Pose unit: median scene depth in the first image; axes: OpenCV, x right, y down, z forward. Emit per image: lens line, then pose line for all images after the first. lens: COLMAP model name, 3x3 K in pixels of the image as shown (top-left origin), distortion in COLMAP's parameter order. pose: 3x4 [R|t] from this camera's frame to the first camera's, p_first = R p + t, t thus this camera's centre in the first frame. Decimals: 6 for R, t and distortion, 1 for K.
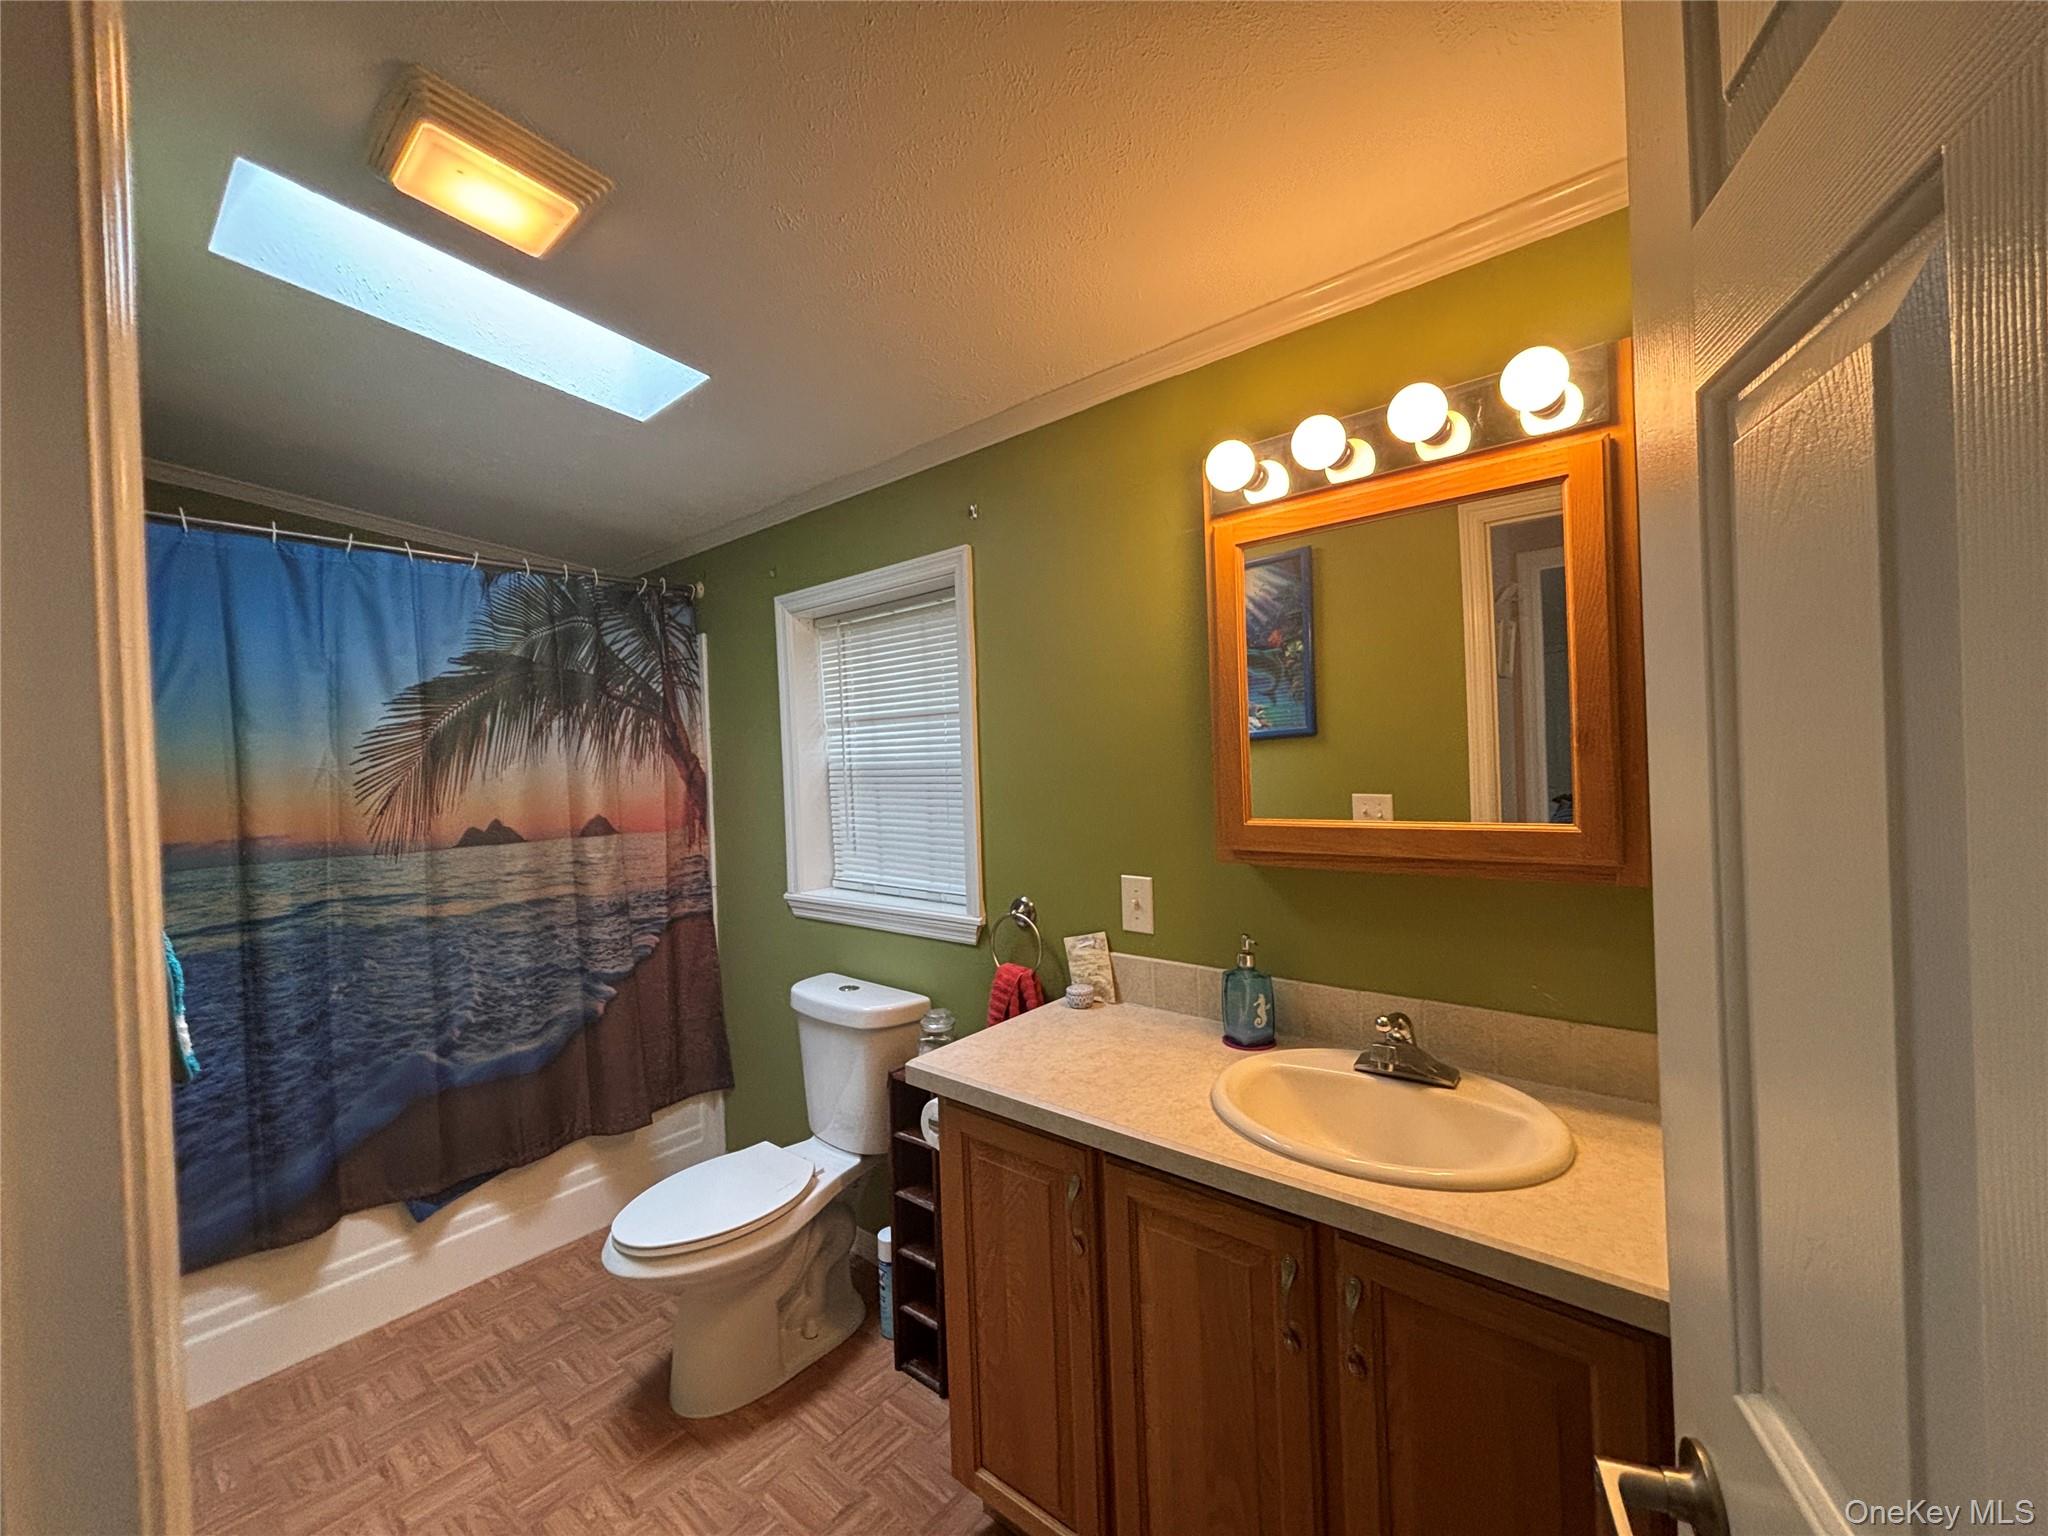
lens RADIAL K [[829.7, 0, 1024.4], [0, 829.7, 765.1], [0, 0, 1]] dist [0.003522, 0.001530]
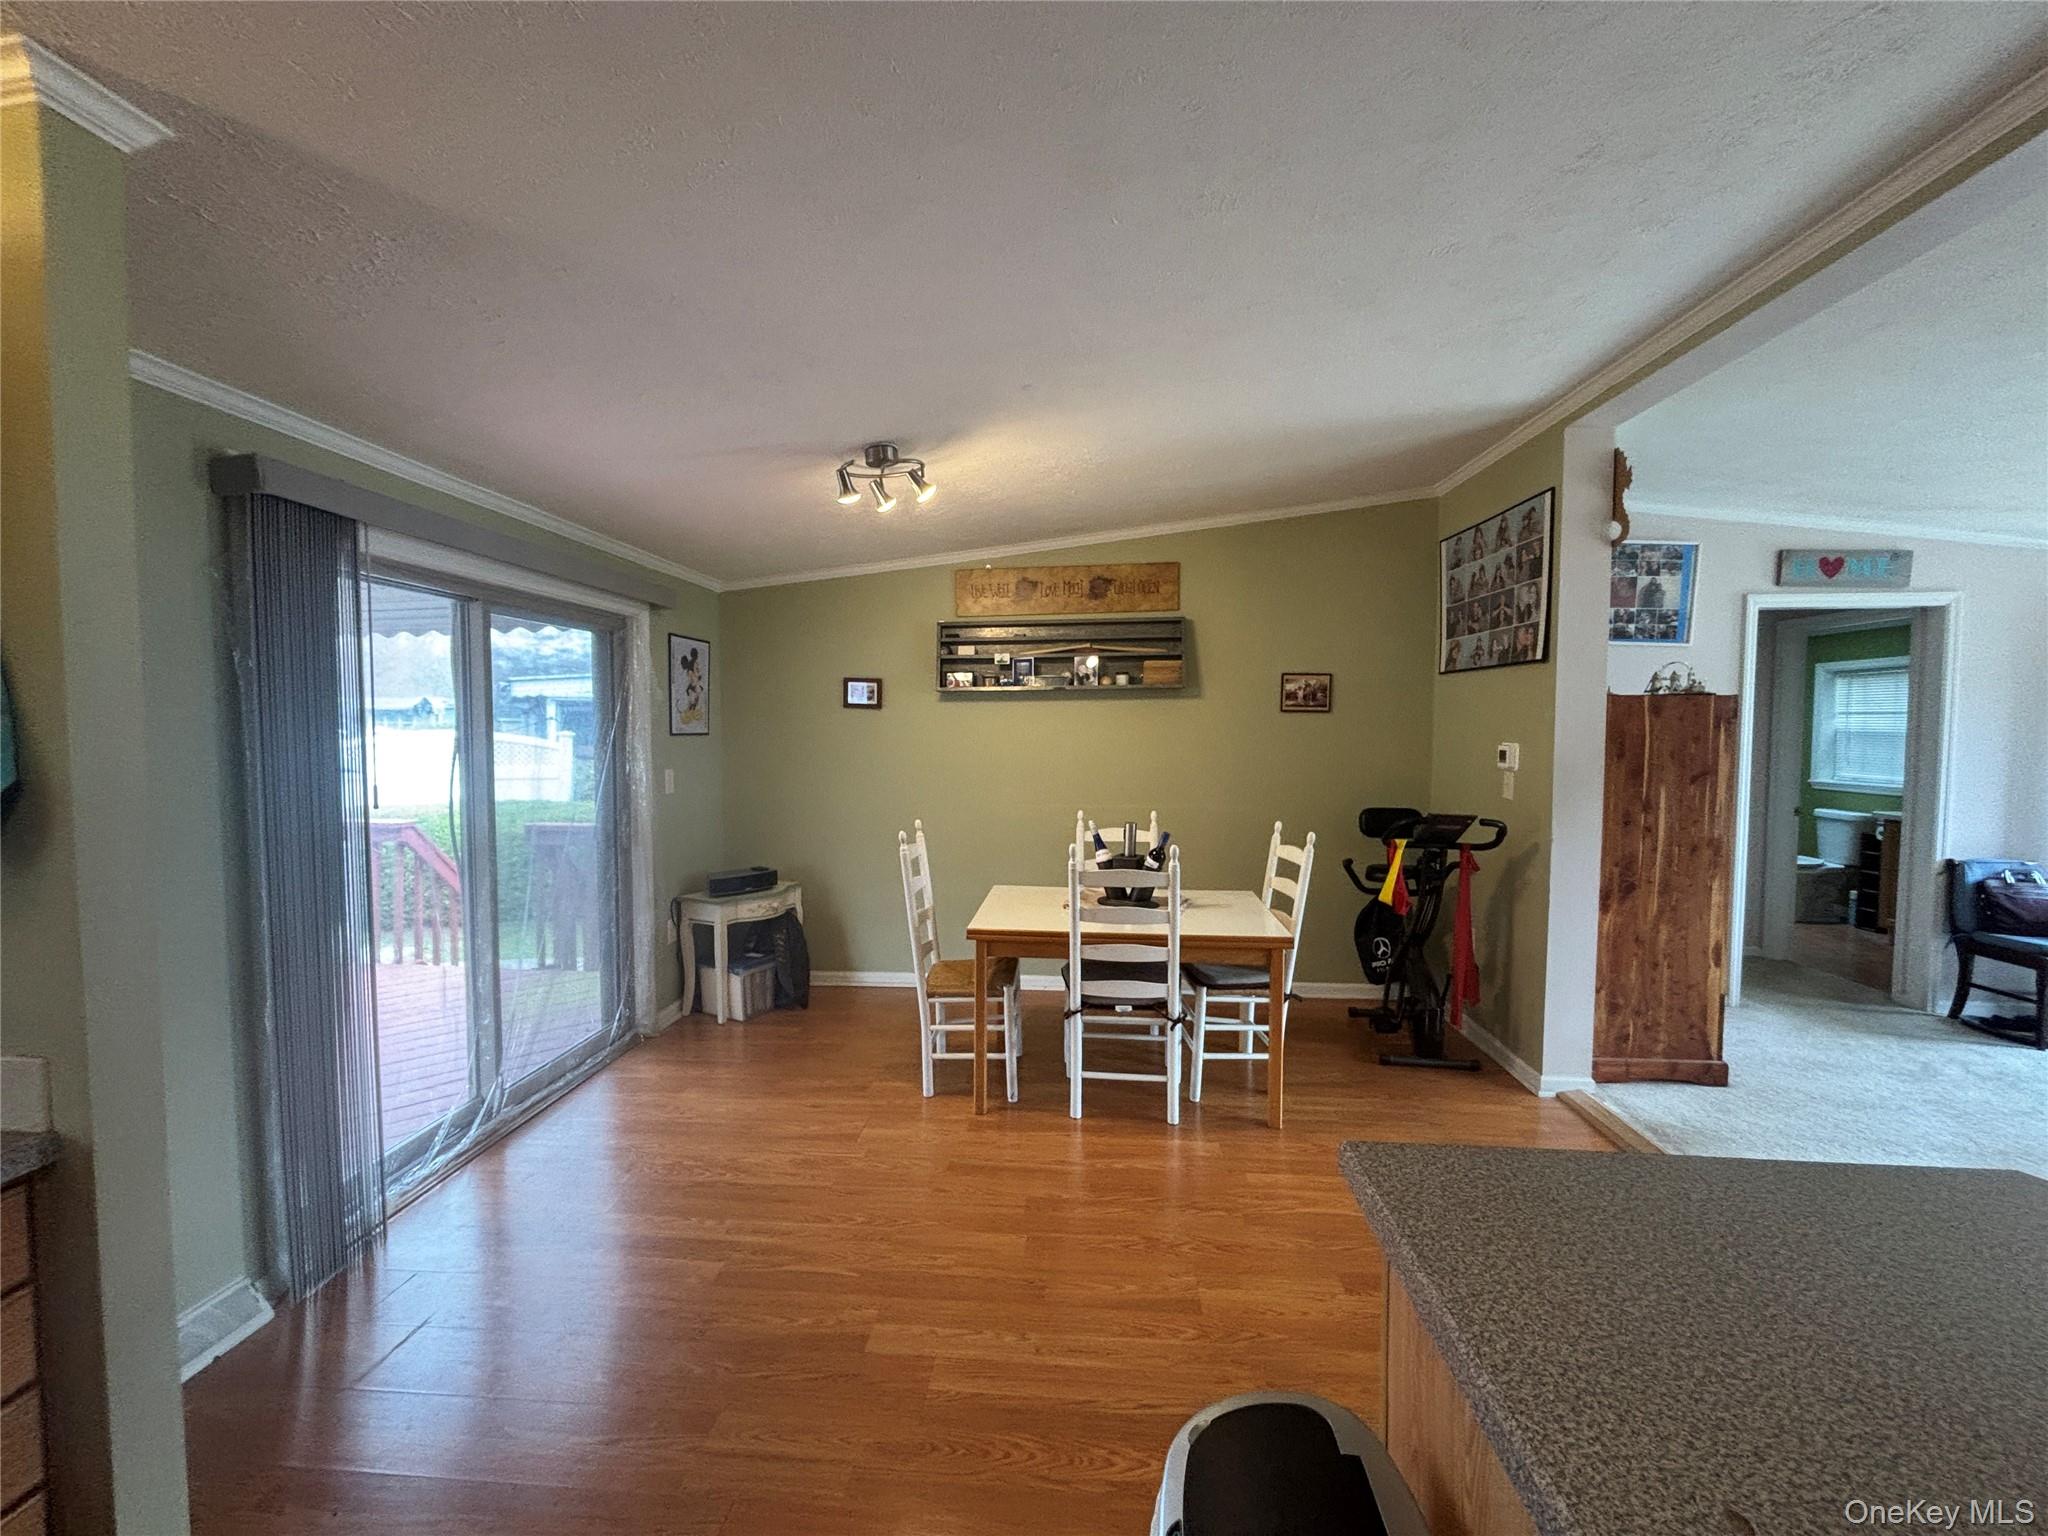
lens RADIAL K [[829.7, 0, 1022.3], [0, 829.7, 767.7], [0, 0, 1]] dist [0.003522, 0.001530]
pose [[0.580559, 0.077470, -0.810524, 0.392056], [-0.033519, 0.996893, 0.071274, 0.016800], [0.813528, -0.014211, 0.581352, -2.523910]]
